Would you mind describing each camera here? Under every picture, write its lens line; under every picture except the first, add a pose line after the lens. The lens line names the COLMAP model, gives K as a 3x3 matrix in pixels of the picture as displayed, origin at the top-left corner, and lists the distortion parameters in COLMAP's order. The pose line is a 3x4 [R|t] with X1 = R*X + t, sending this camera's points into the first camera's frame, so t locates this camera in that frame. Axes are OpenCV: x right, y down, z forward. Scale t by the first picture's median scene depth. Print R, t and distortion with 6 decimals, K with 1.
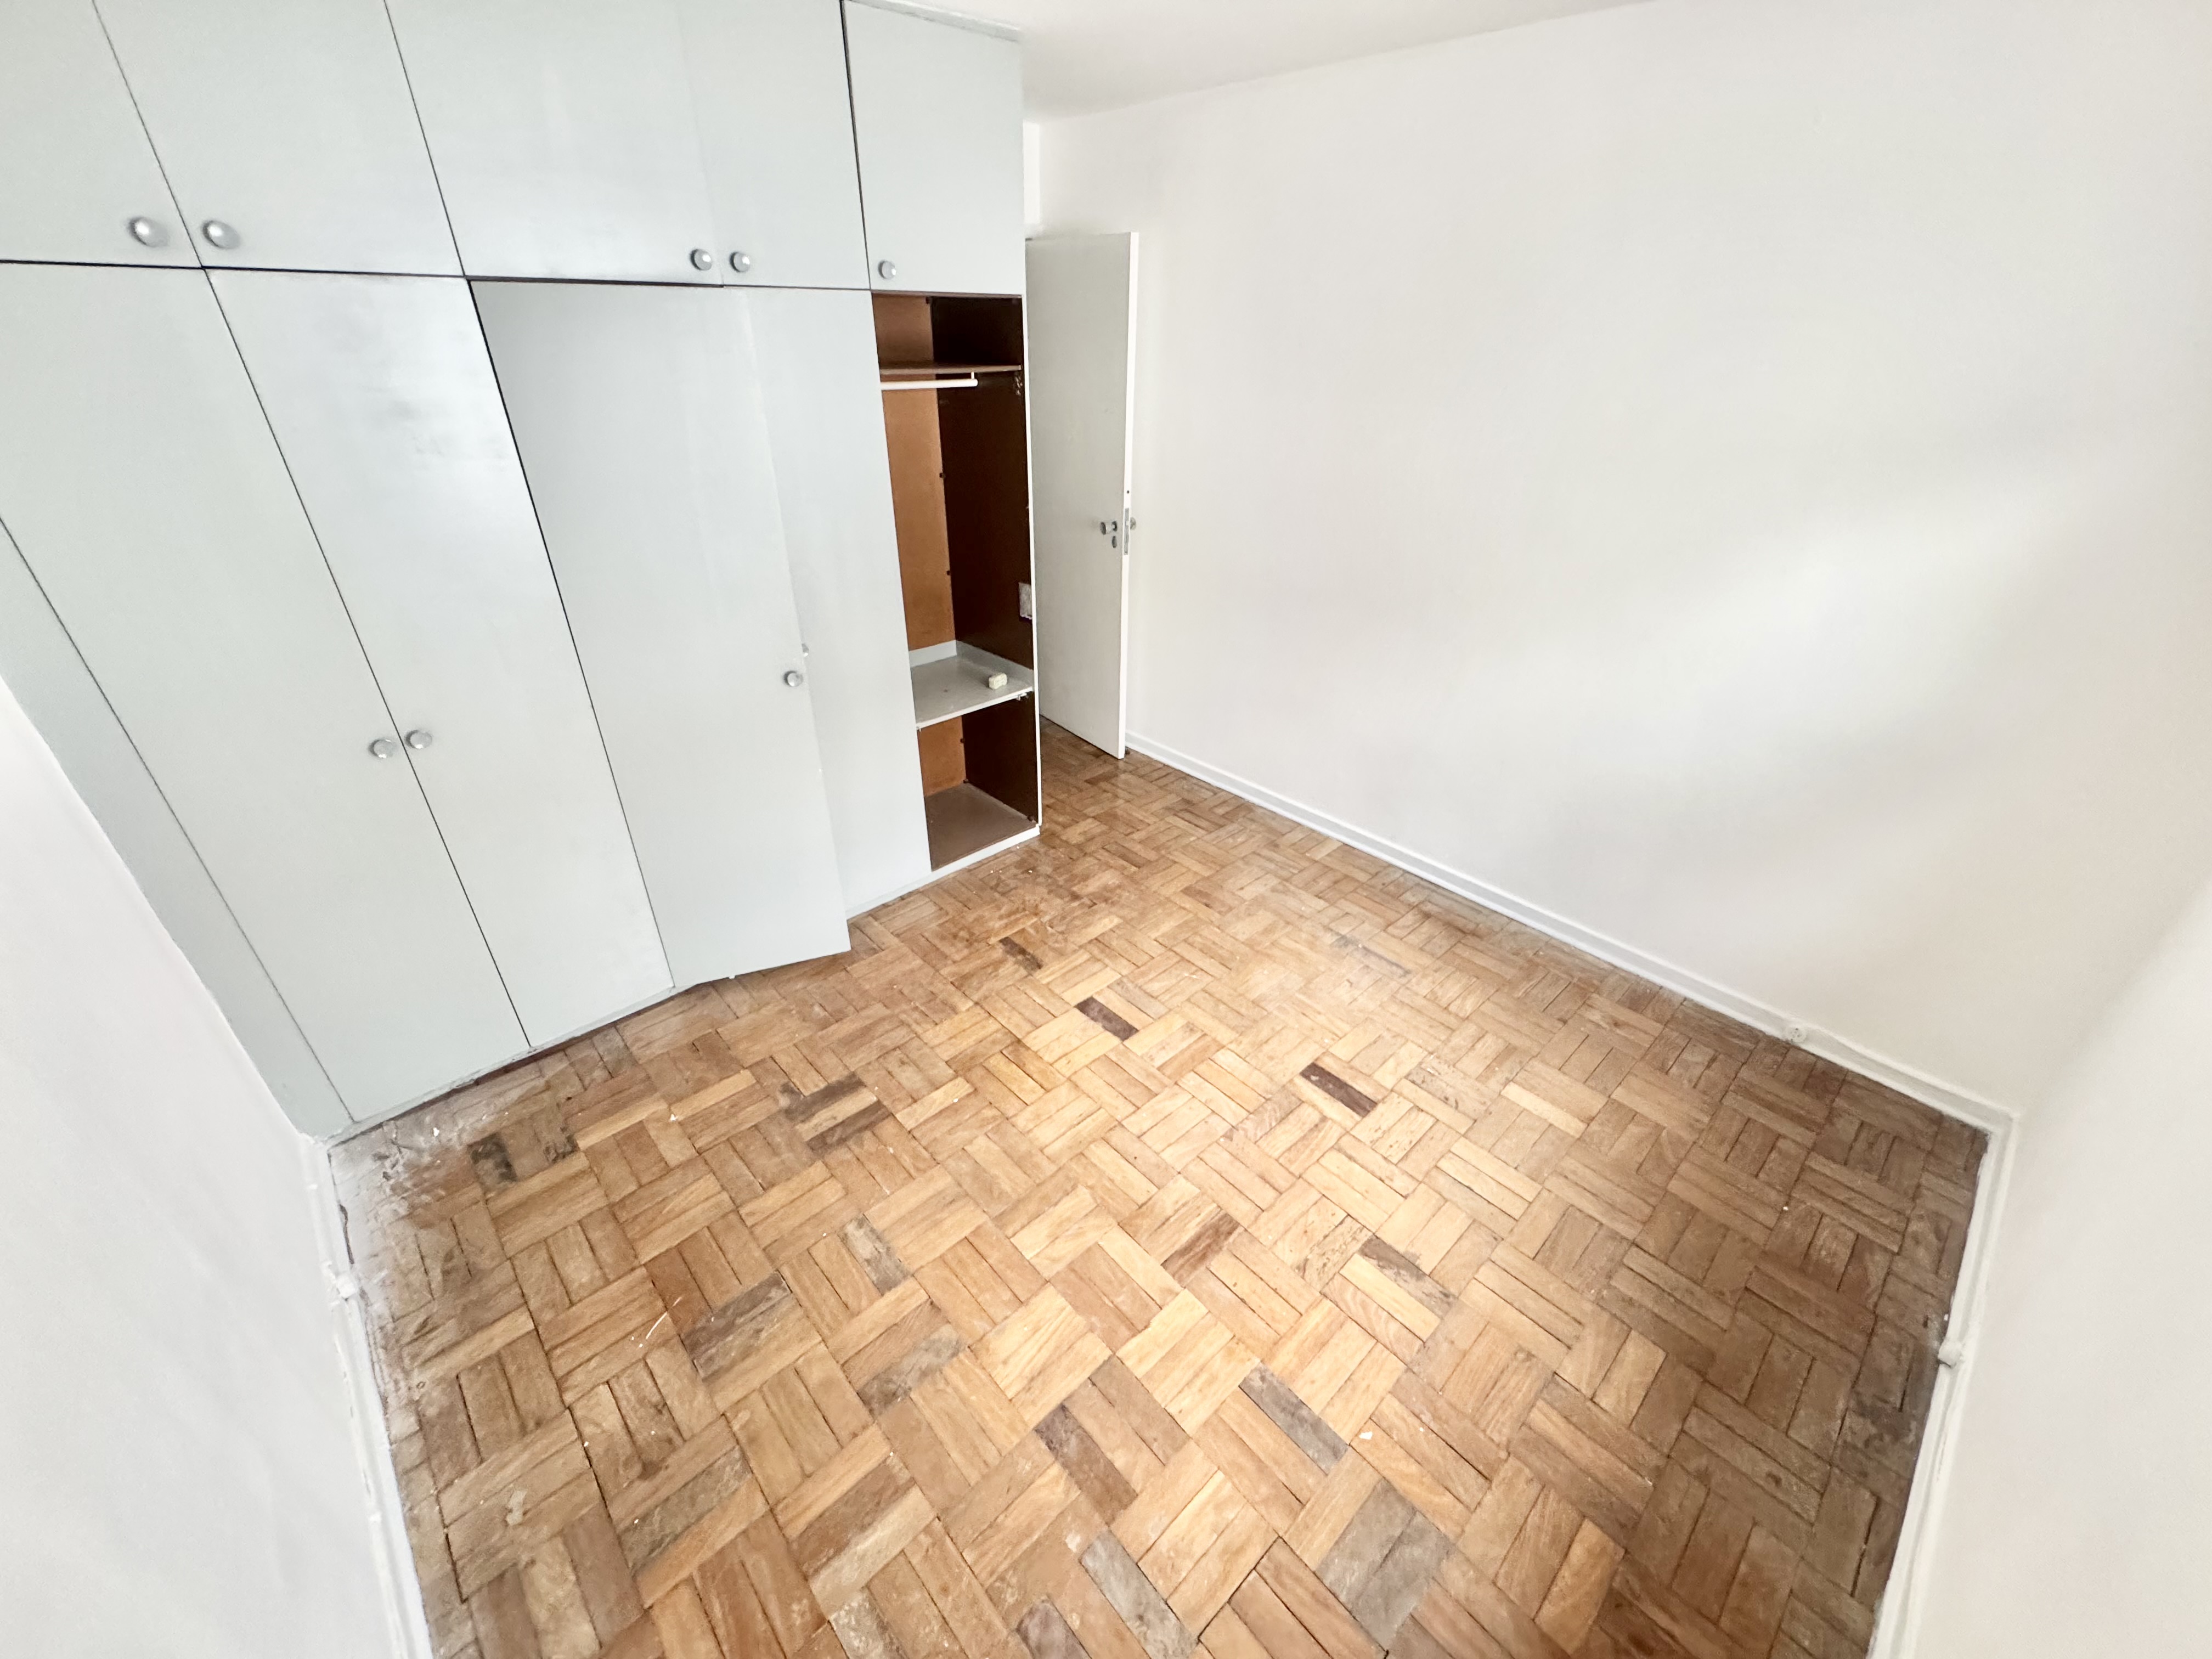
lens RADIAL K [[879.9, 0, 1109.6], [0, 879.9, 824.5], [0, 0, 1]] dist [-0.000253, 0.000277]
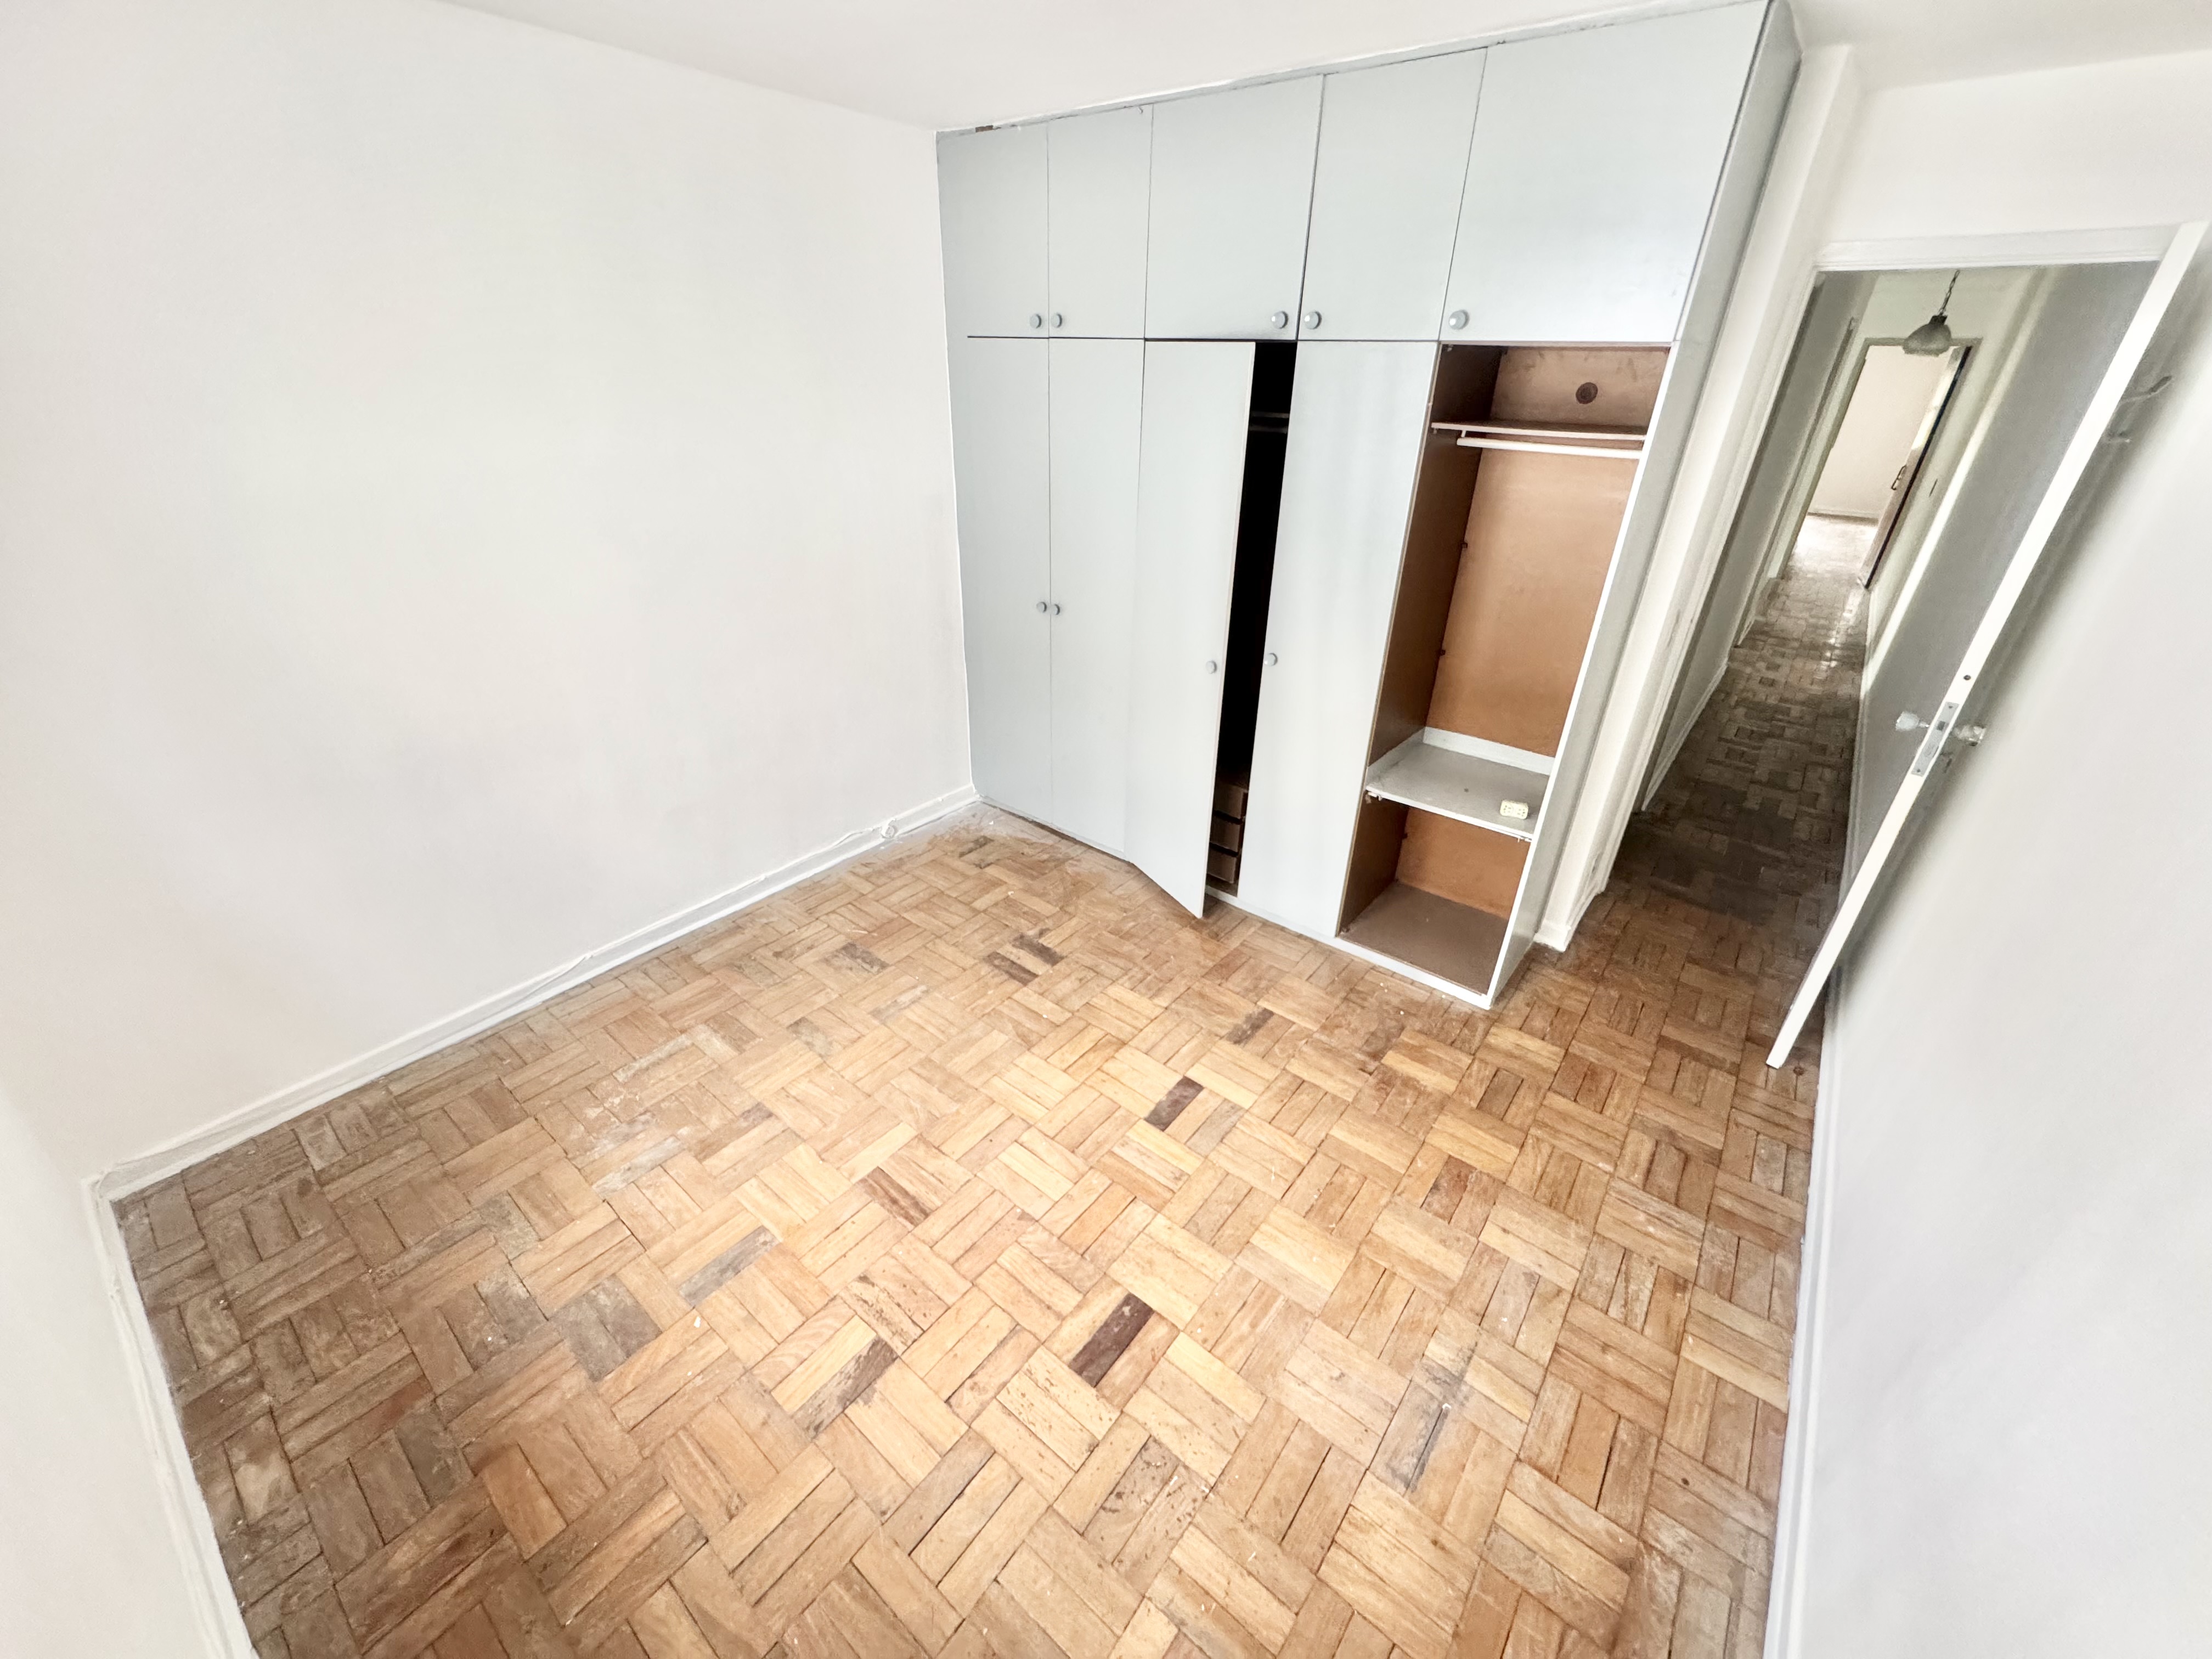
lens RADIAL K [[879.9, 0, 1111.3], [0, 879.9, 832.4], [0, 0, 1]] dist [-0.000253, 0.000277]
pose [[0.143741, 0.462159, -0.875070, 0.756362], [-0.510272, 0.792253, 0.334601, -0.320100], [0.847916, 0.398428, 0.349706, 0.572231]]
